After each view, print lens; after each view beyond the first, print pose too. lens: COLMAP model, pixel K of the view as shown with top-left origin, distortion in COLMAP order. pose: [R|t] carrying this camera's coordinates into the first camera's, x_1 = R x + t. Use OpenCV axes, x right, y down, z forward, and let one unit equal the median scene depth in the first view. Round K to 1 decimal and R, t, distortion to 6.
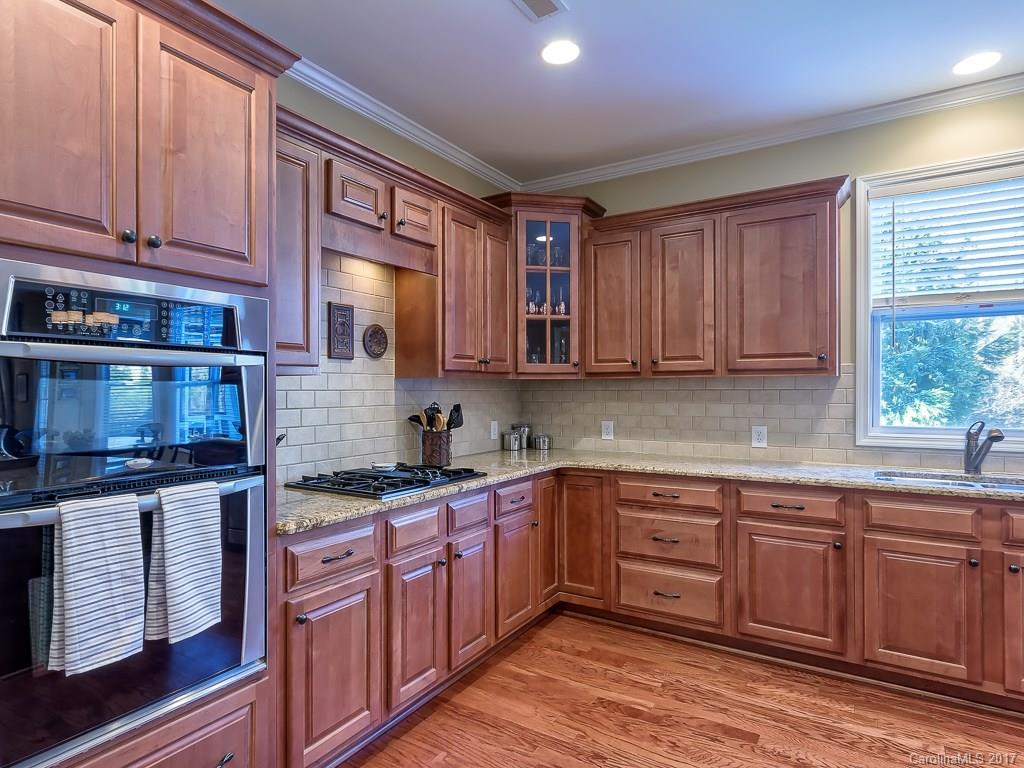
lens RADIAL K [[597.3, 0, 490.8], [0, 597.3, 388.3], [0, 0, 1]] dist [0.001726, 0.000535]
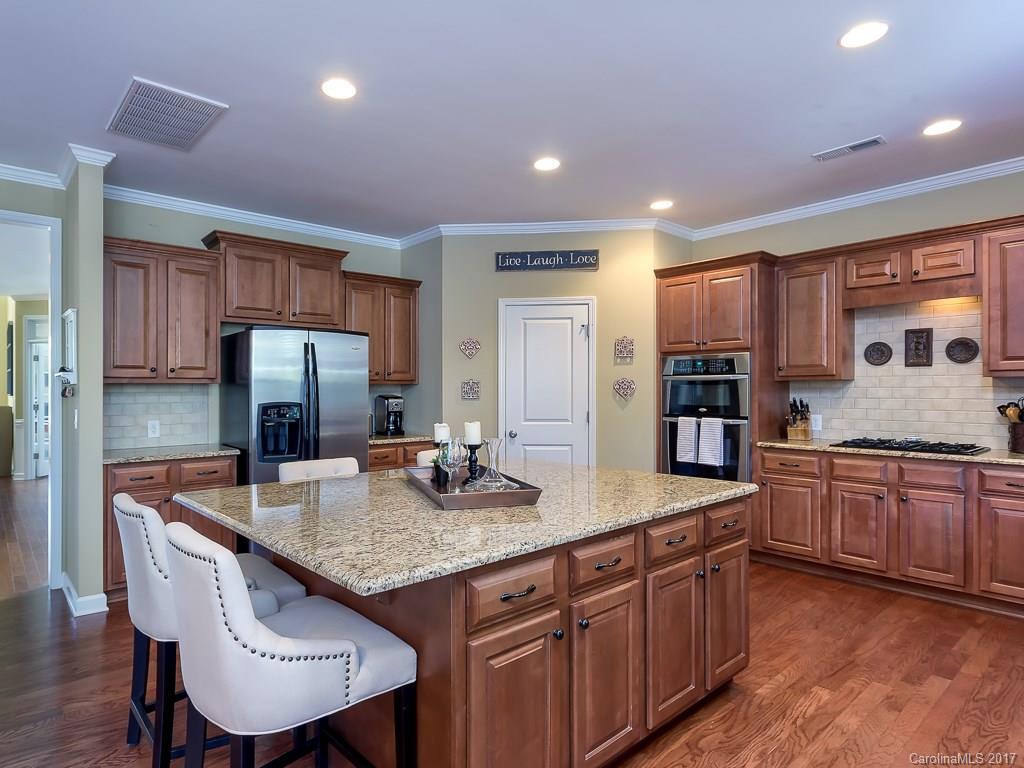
lens RADIAL K [[597.3, 0, 490.8], [0, 597.3, 388.3], [0, 0, 1]] dist [0.001726, 0.000535]
pose [[-0.248617, -0.007965, -0.968569, 1.515295], [0.003584, 0.999952, -0.009143, 0.016066], [0.968595, -0.005745, -0.248577, 0.354248]]
